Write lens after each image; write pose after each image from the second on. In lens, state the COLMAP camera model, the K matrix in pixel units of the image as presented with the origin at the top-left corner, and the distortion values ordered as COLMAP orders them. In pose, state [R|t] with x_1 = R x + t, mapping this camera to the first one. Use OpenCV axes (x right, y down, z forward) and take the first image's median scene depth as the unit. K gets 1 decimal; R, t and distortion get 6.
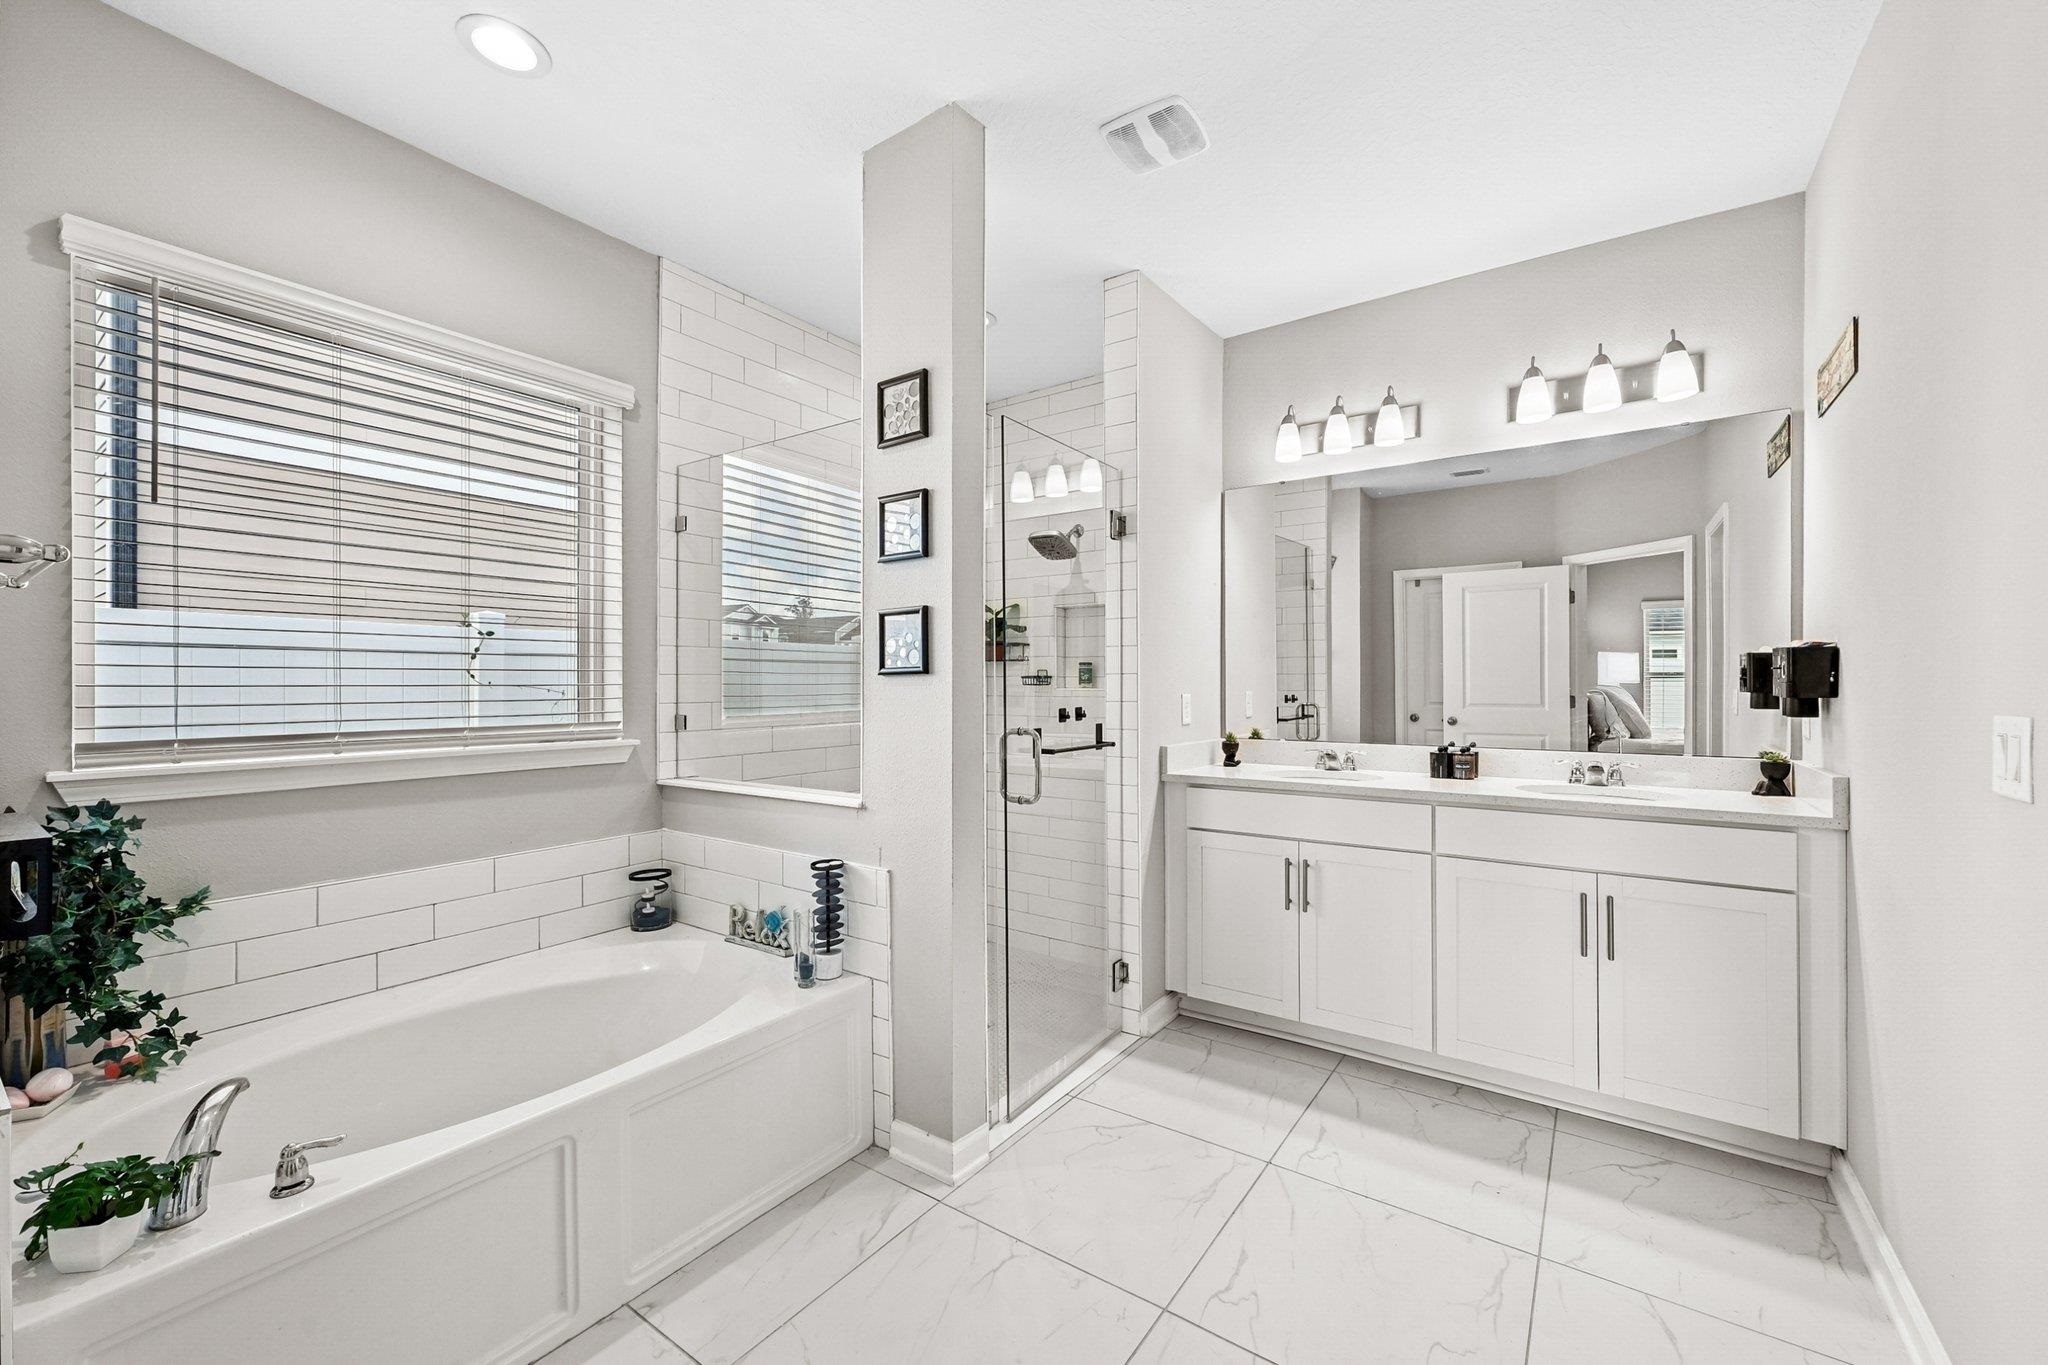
lens RADIAL K [[812.7, 0, 1023.0], [0, 812.7, 683.3], [0, 0, 1]] dist [-0.001497, -0.000426]
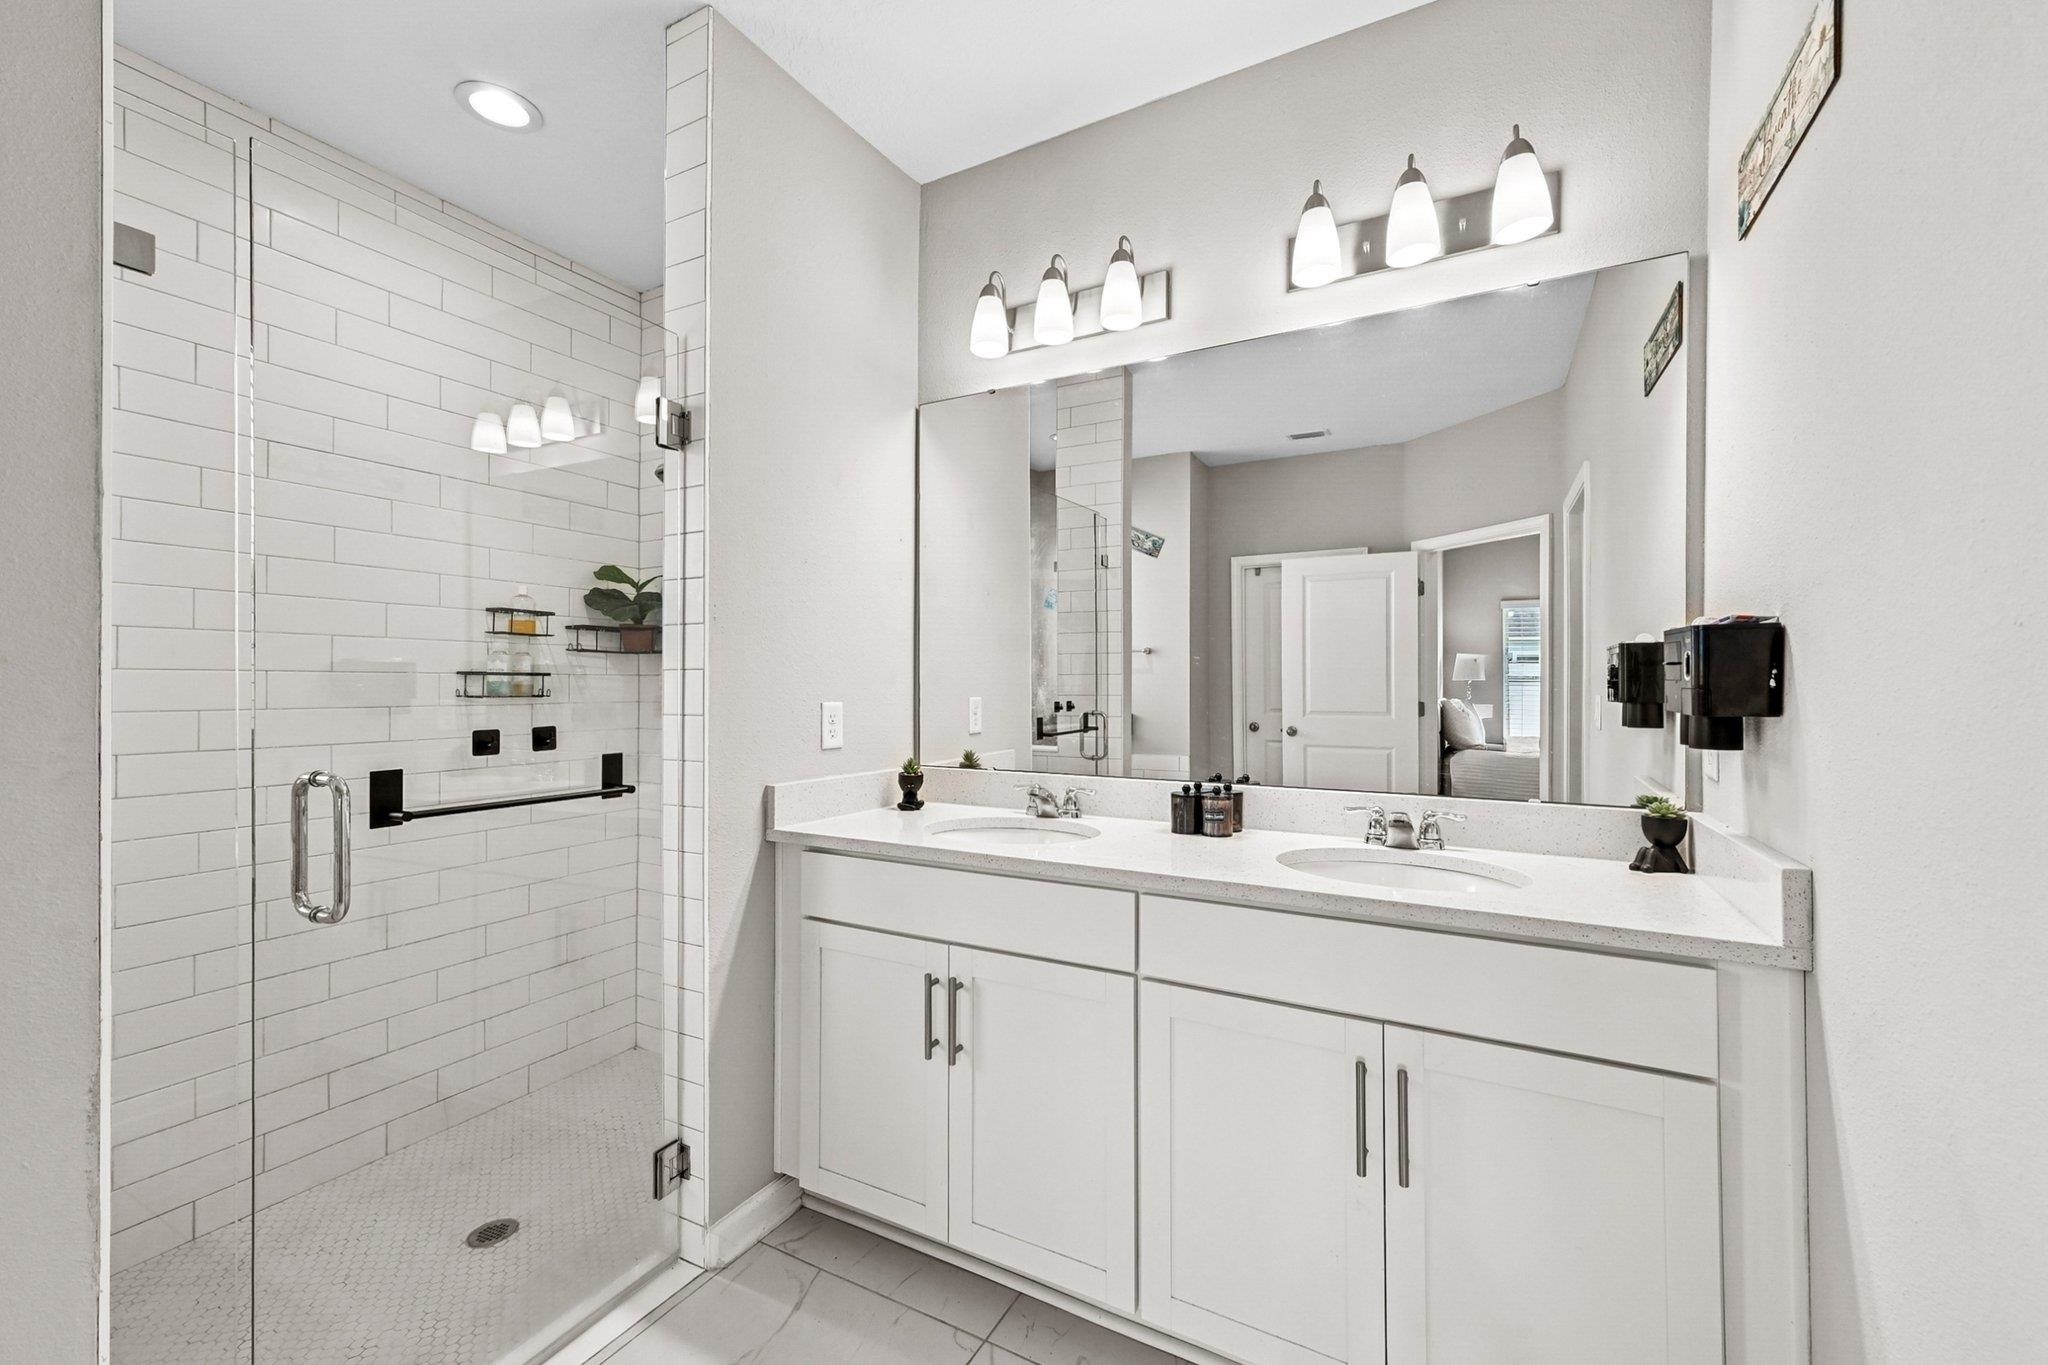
lens RADIAL K [[812.7, 0, 1028.3], [0, 812.7, 685.9], [0, 0, 1]] dist [-0.001497, -0.000426]
pose [[0.993091, 0.004122, 0.117275, 0.313013], [-0.004112, 0.999991, -0.000326, -0.000454], [-0.117275, -0.000158, 0.993099, 0.371824]]
